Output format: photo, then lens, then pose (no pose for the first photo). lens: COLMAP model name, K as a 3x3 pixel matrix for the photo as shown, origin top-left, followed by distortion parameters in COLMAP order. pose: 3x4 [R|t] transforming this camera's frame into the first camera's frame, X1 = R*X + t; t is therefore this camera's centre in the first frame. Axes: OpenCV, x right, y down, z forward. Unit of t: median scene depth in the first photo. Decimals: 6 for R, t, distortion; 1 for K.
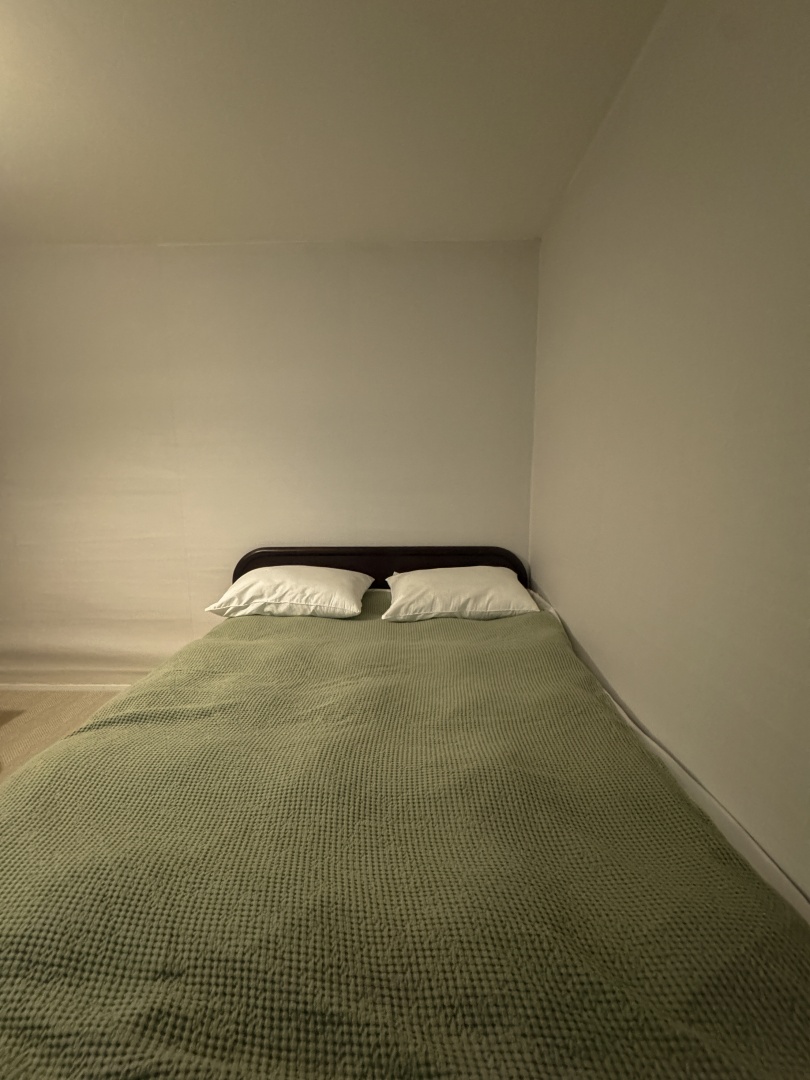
lens RADIAL K [[429.7, 0, 406.0], [0, 429.7, 538.6], [0, 0, 1]] dist [-0.003324, 0.000506]
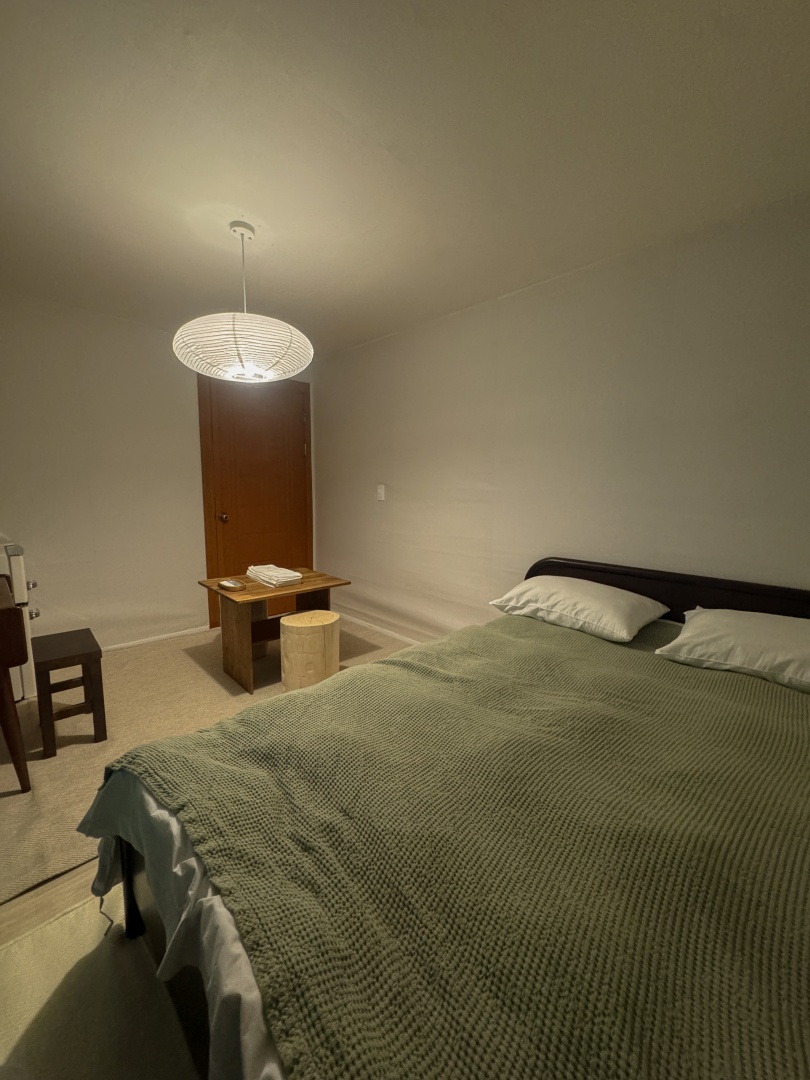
lens RADIAL K [[429.7, 0, 406.0], [0, 429.7, 538.6], [0, 0, 1]] dist [-0.003324, 0.000506]
pose [[0.710279, 0.099859, -0.696801, 0.258089], [-0.114125, 0.993126, 0.025994, -0.018924], [0.694607, 0.061060, 0.716793, -0.013738]]
